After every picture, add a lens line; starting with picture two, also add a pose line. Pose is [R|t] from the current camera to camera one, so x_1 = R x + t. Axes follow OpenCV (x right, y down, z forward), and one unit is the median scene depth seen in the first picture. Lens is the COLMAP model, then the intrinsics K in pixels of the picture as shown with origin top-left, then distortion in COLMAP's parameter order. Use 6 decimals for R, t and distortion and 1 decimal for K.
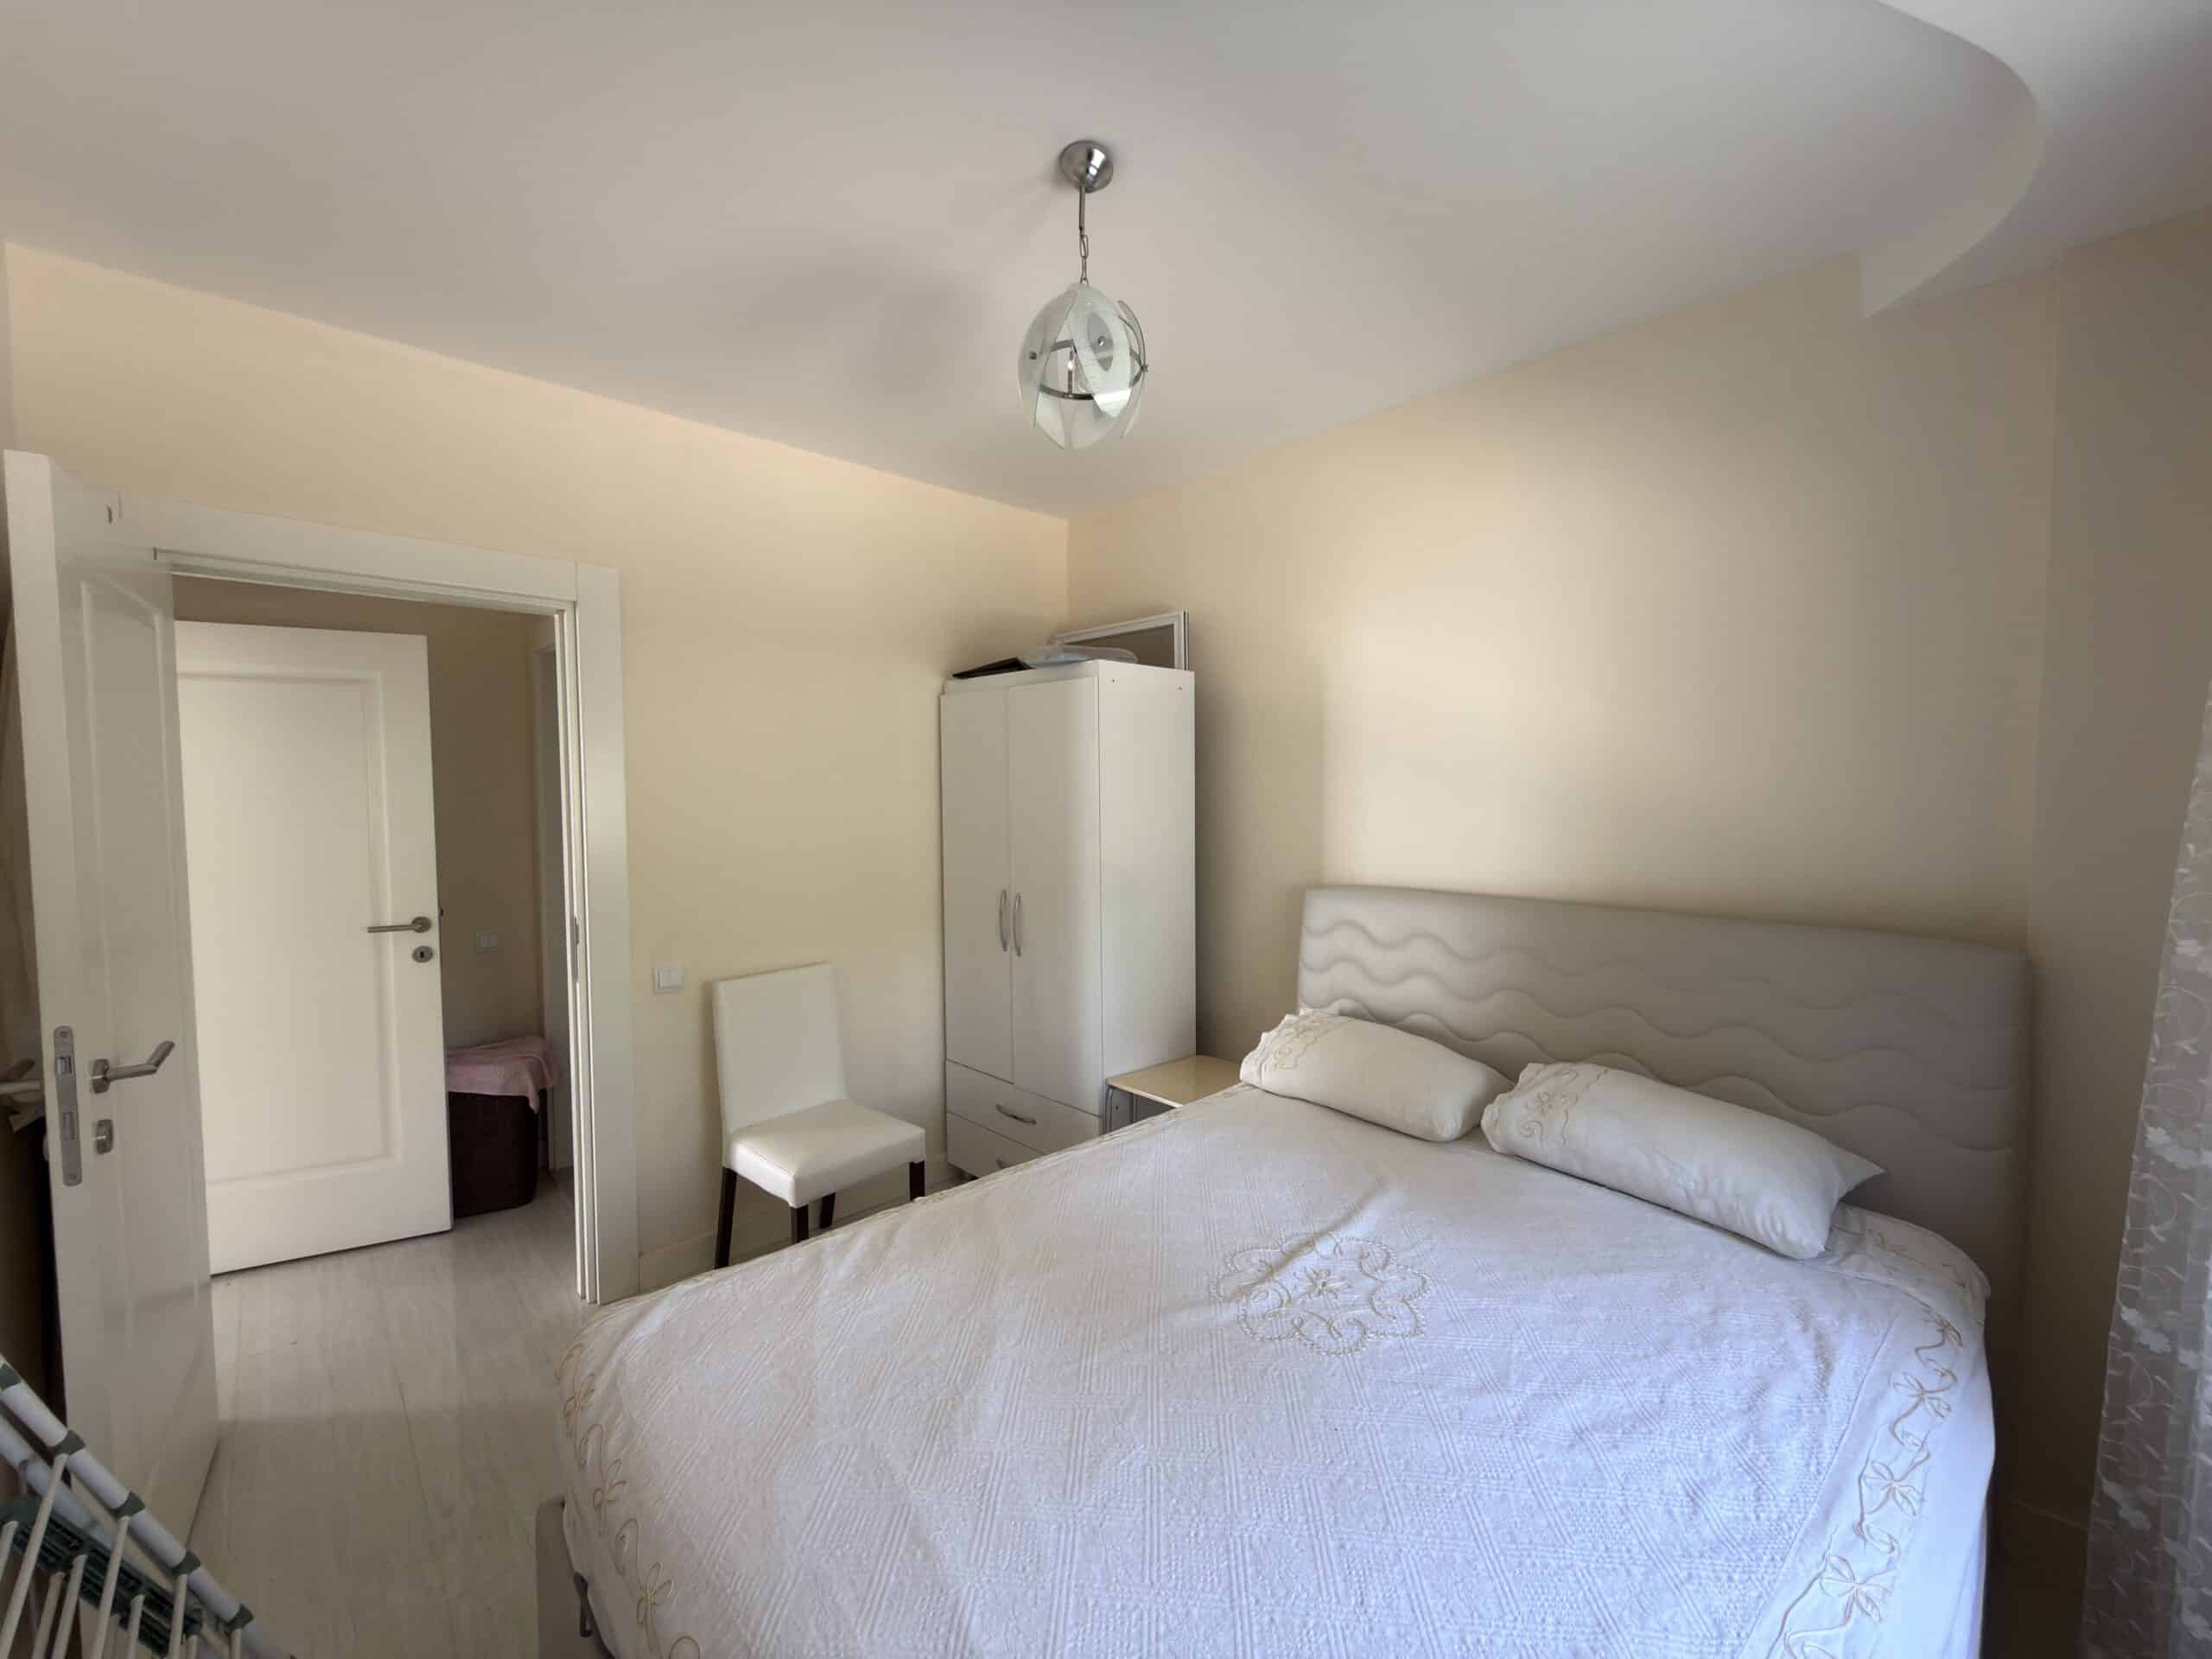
lens RADIAL K [[879.3, 0, 1108.3], [0, 879.3, 828.2], [0, 0, 1]] dist [0.001008, -0.000020]
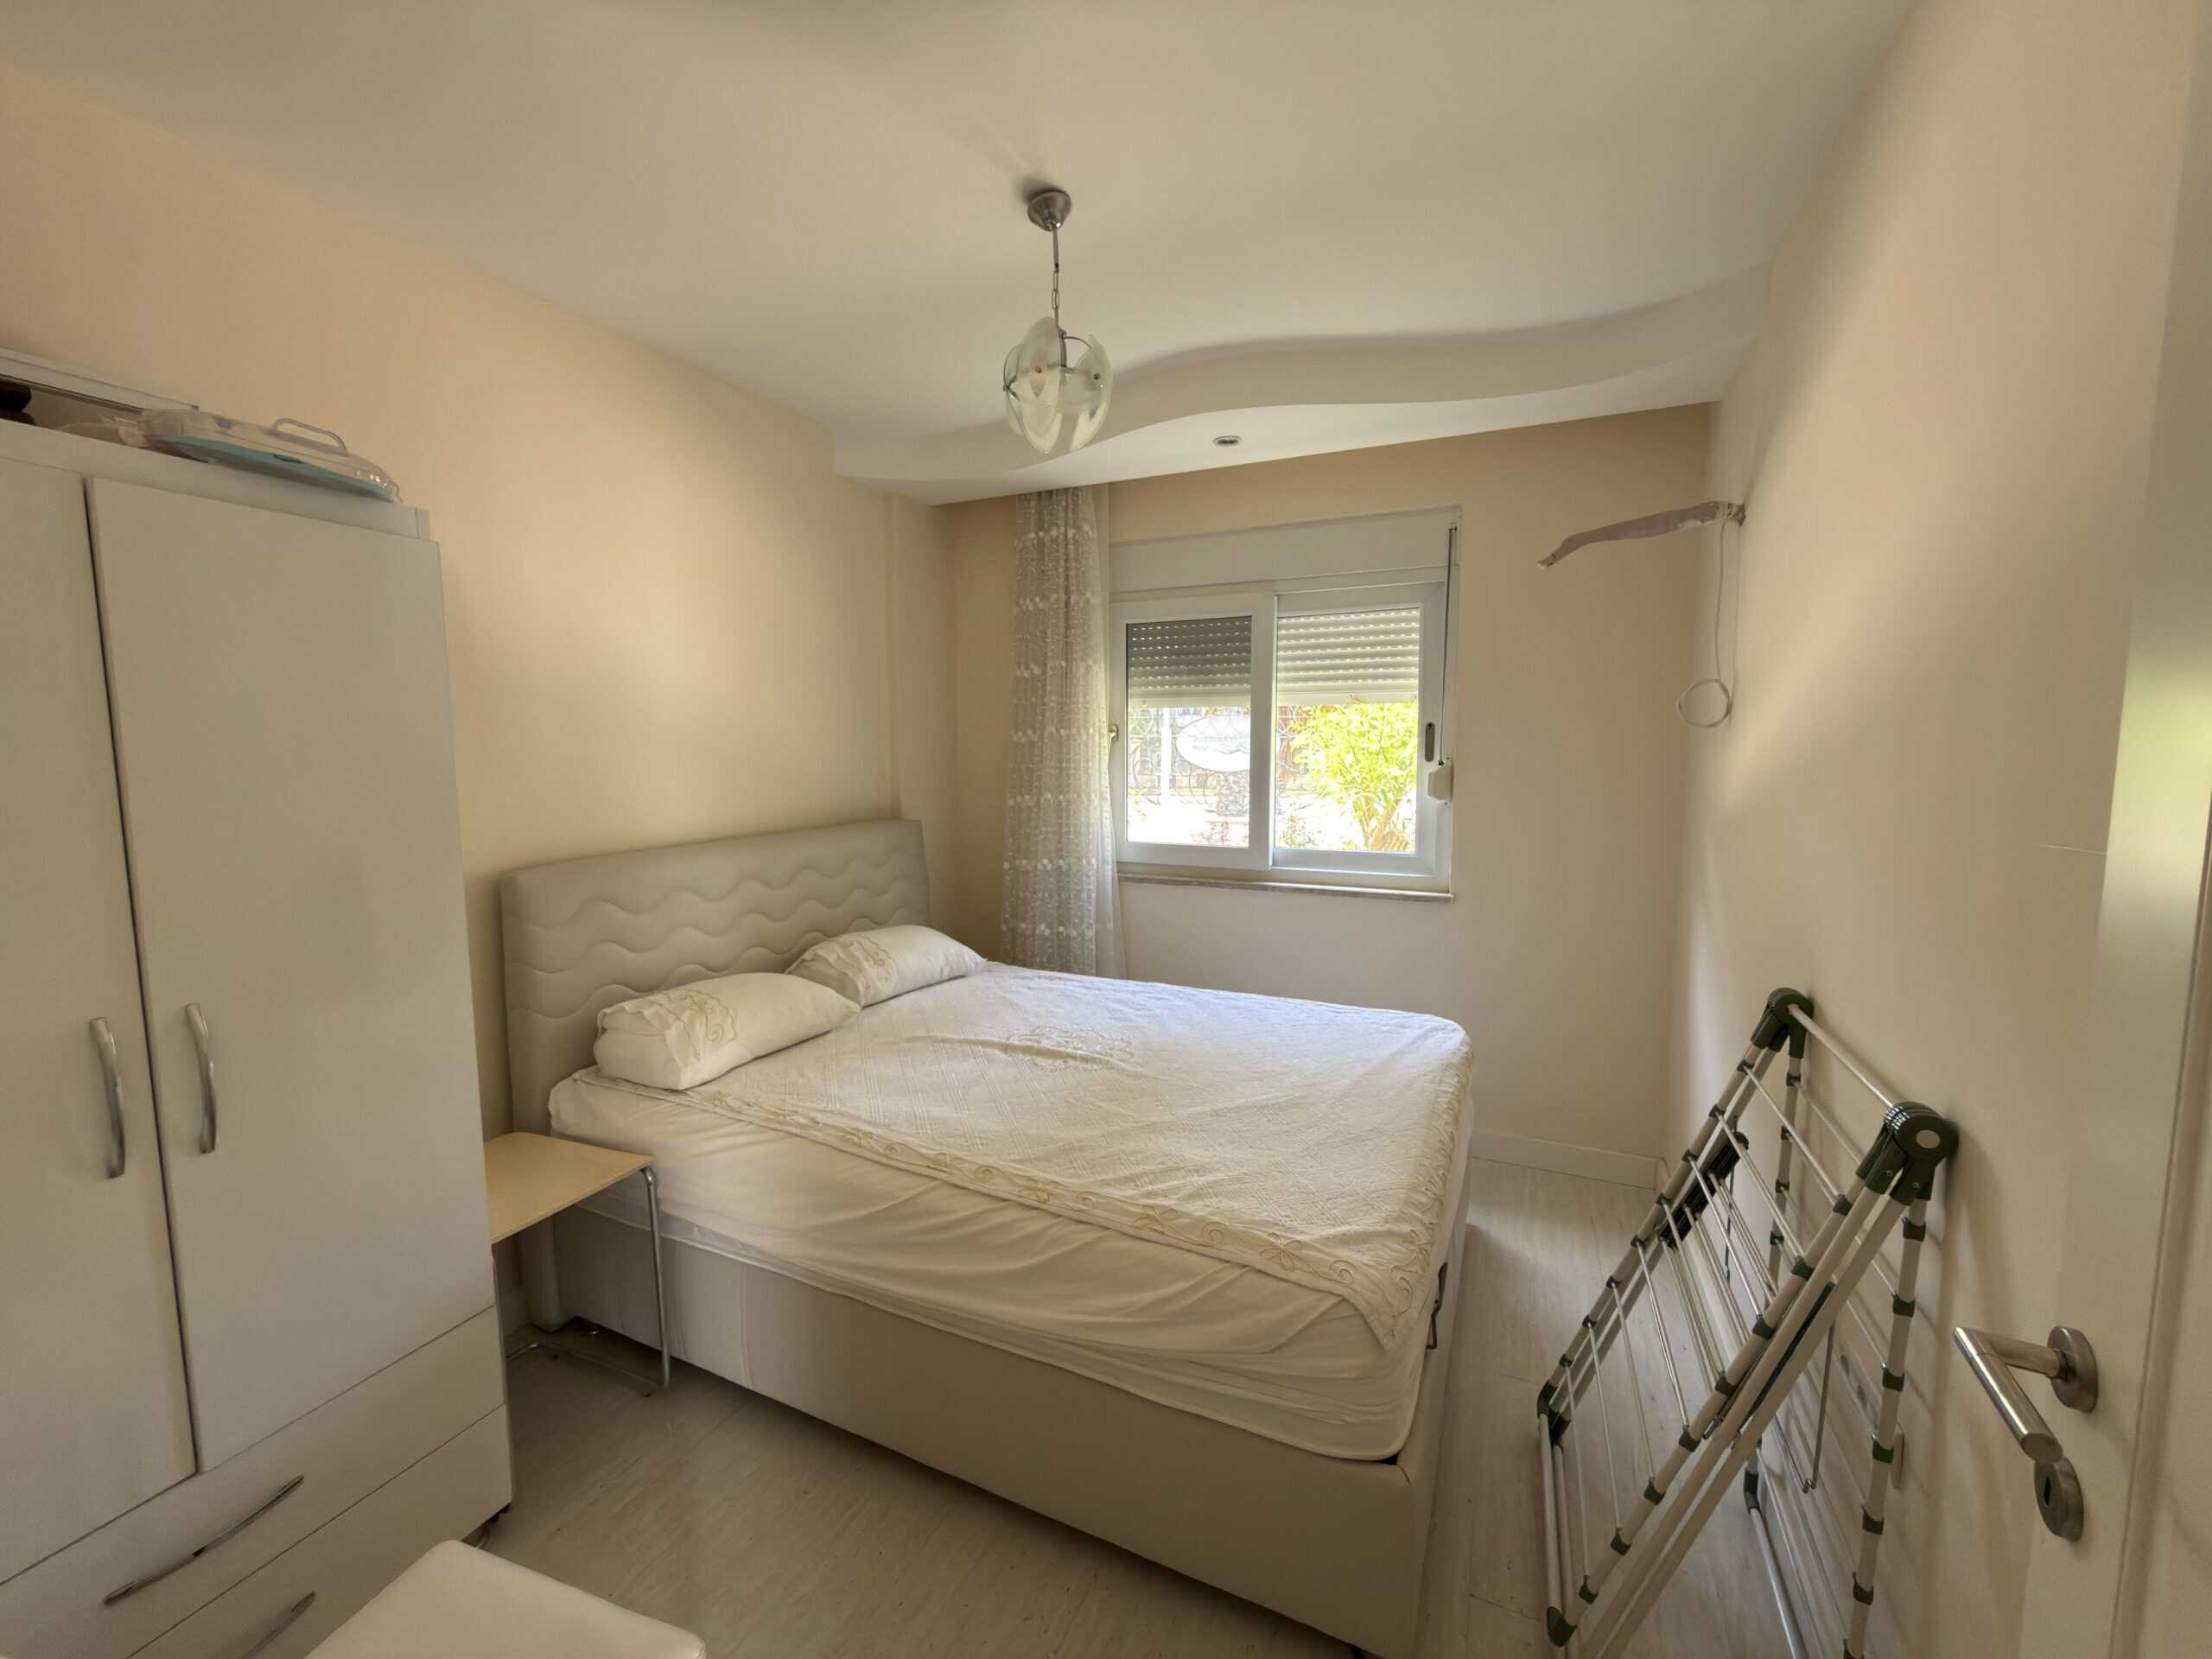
lens RADIAL K [[879.3, 0, 1108.3], [0, 879.3, 828.2], [0, 0, 1]] dist [0.001008, -0.000020]
pose [[-0.370612, -0.085858, 0.924811, -1.210938], [0.053693, 0.992072, 0.113620, -0.058762], [-0.927234, 0.091765, -0.363064, 1.430942]]
